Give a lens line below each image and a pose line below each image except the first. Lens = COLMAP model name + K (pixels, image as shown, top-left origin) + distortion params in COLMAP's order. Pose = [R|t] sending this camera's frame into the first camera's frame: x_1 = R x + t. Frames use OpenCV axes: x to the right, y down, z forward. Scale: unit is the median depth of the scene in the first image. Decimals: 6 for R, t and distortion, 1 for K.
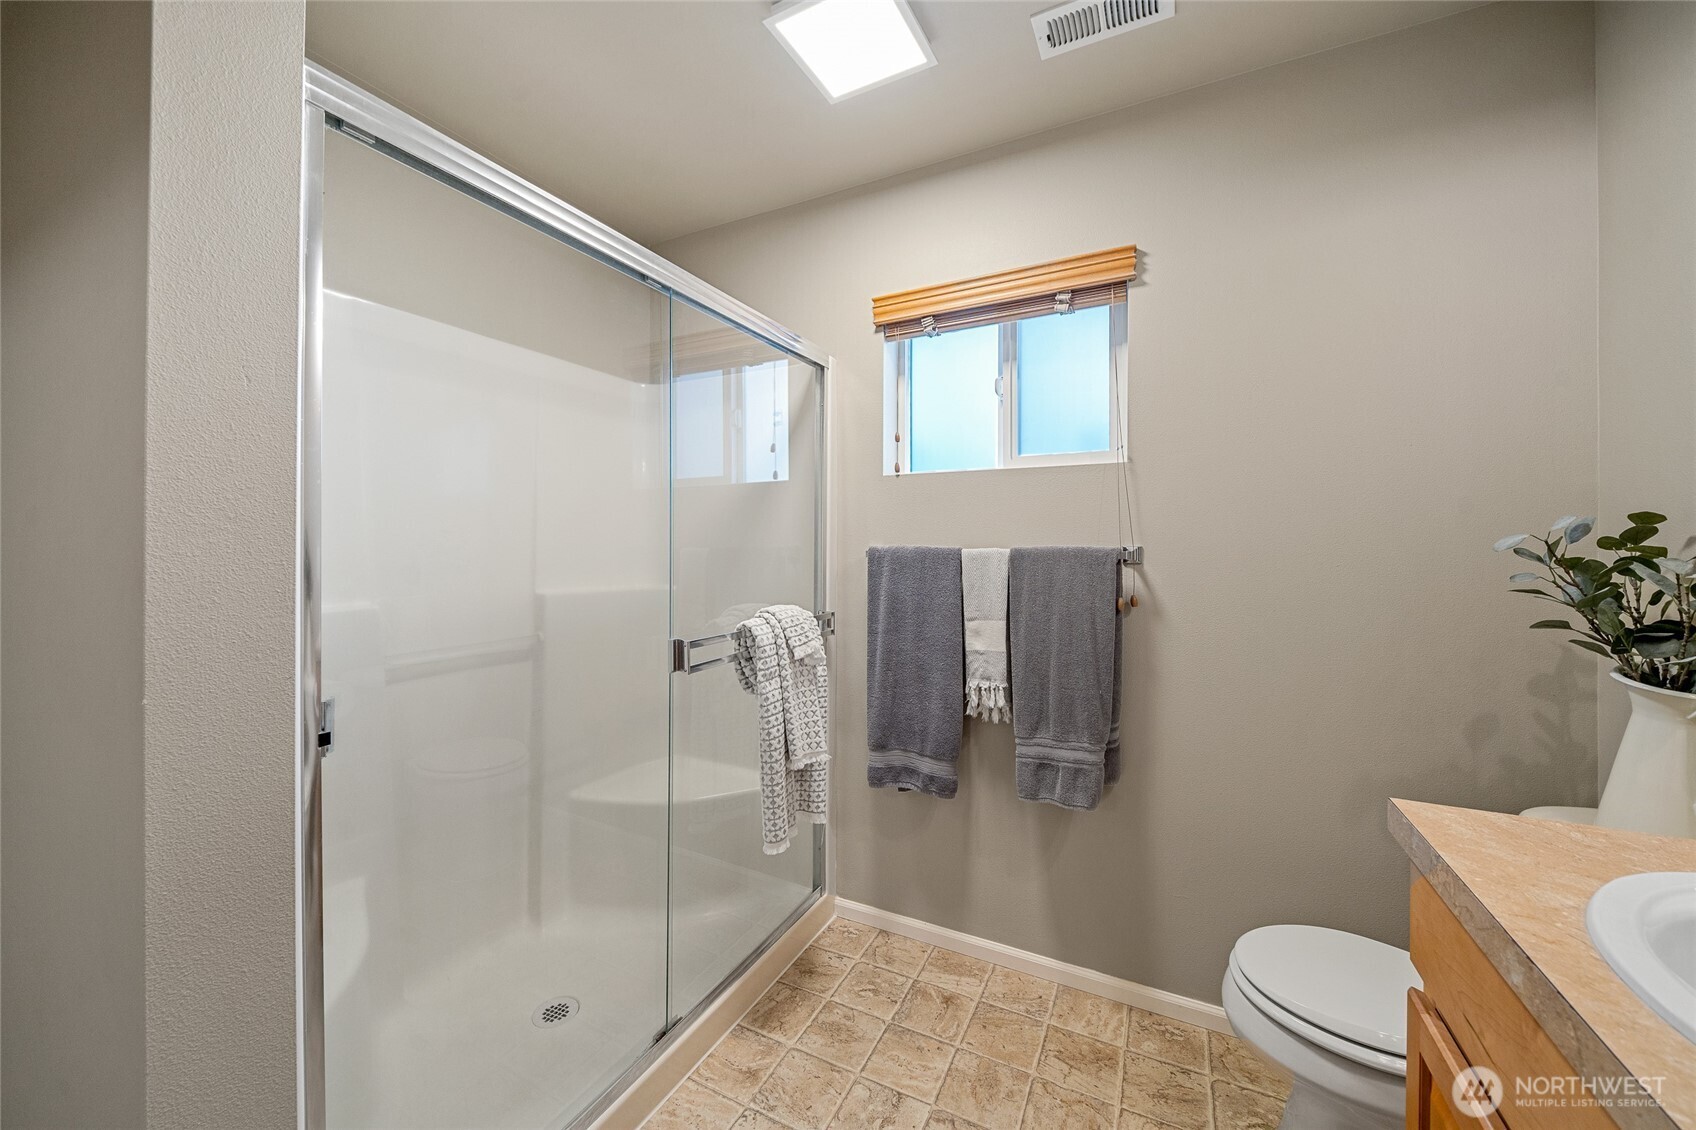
lens RADIAL K [[626.1, 0, 855.1], [0, 626.1, 545.6], [0, 0, 1]] dist [0.006930, -0.000222]
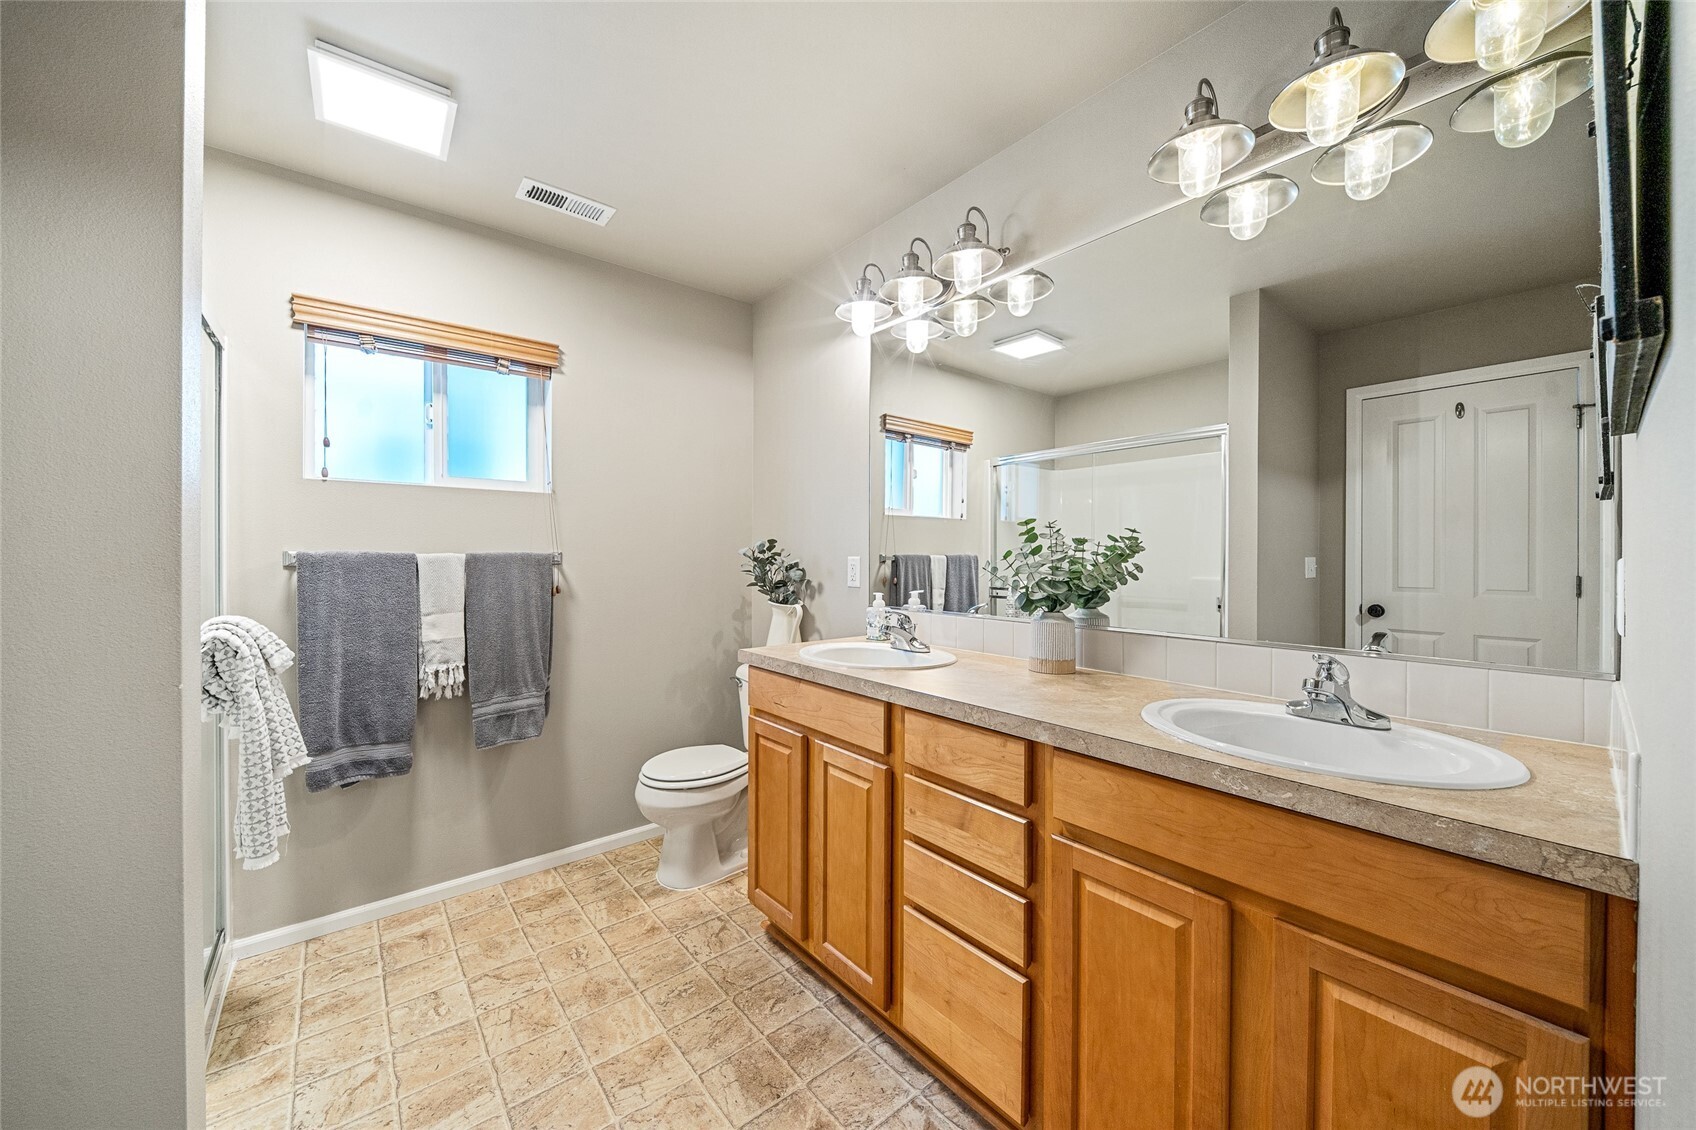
lens RADIAL K [[608.2, 0, 848.0], [0, 608.2, 565.0], [0, 0, 1]] dist [0.000301, -0.000123]
pose [[0.407435, -0.015667, 0.913100, -0.539120], [-0.004079, 0.999812, 0.018975, 0.001021], [-0.913225, -0.011455, 0.407295, -0.180456]]
